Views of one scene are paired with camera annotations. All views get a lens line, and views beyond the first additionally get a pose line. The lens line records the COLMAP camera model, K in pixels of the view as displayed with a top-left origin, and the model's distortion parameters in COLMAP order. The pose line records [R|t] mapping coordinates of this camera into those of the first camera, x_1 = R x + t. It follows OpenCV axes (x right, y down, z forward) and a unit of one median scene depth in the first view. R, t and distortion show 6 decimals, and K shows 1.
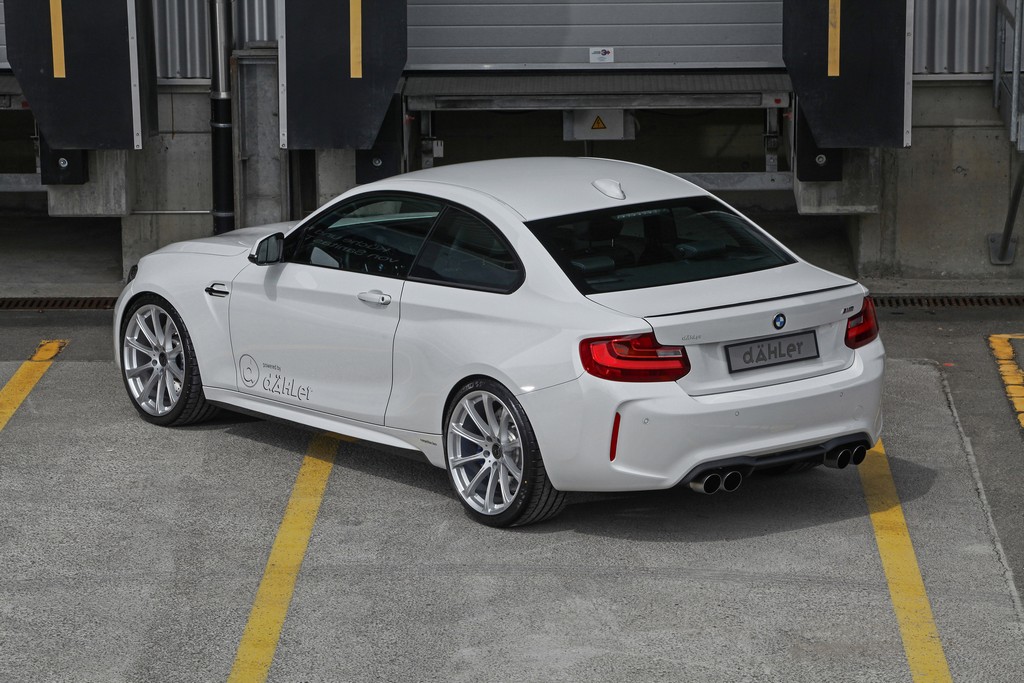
lens RADIAL K [[4036.7, 0, 512.0], [0, 4036.7, 341.5], [0, 0, 1]] dist [0.422157, 5.654441]
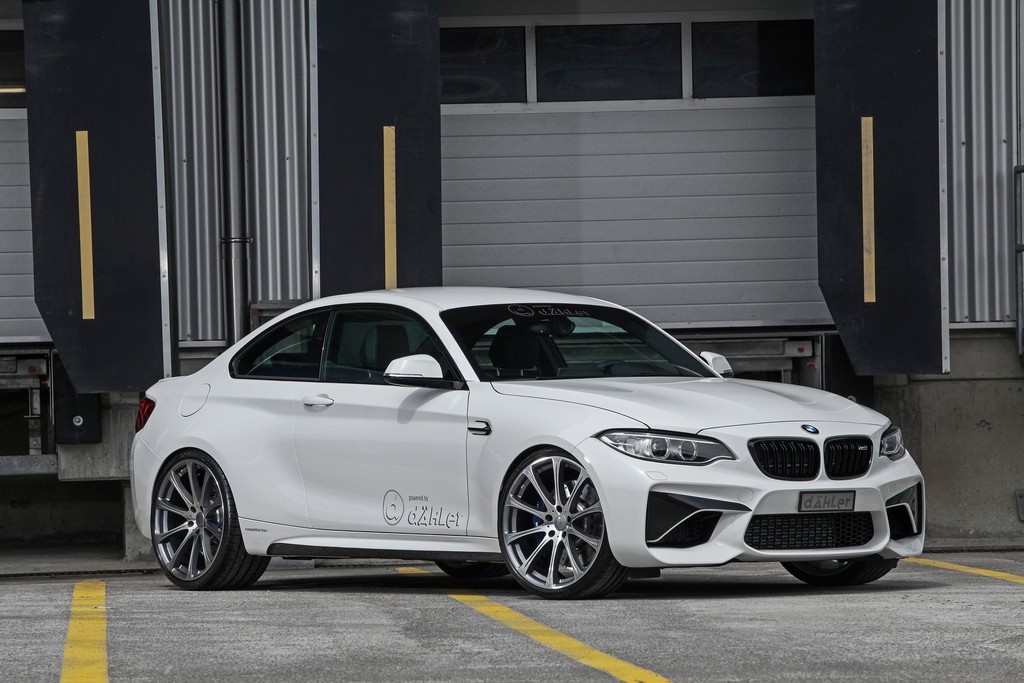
lens RADIAL K [[5157.5, 0, 512.0], [0, 5157.5, 341.5], [0, 0, 1]] dist [1.287476, 4.474398]
pose [[0.993849, -0.013647, 0.109901, -0.143168], [0.036388, 0.977520, -0.207679, 0.198383], [-0.104596, 0.210400, 0.972004, -0.220675]]
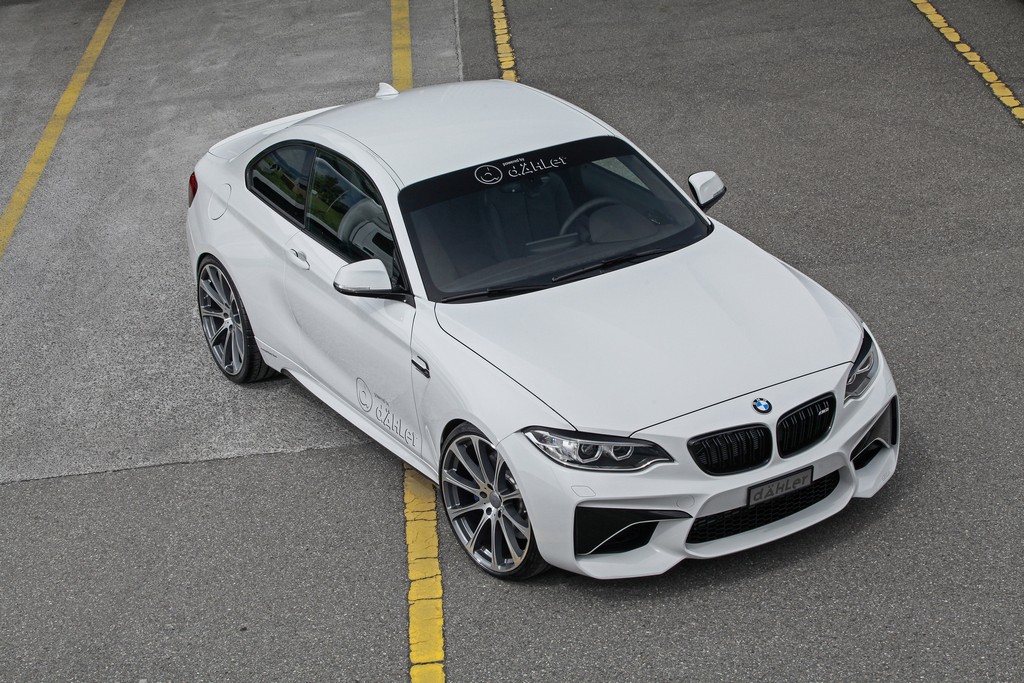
lens RADIAL K [[2223.6, 0, 512.0], [0, 2223.6, 341.5], [0, 0, 1]] dist [-0.276625, 0.088917]
pose [[0.995203, -0.067616, -0.070704, 0.005748], [0.079480, 0.980205, 0.181334, -0.069610], [0.057044, -0.186083, 0.980877, 0.361848]]
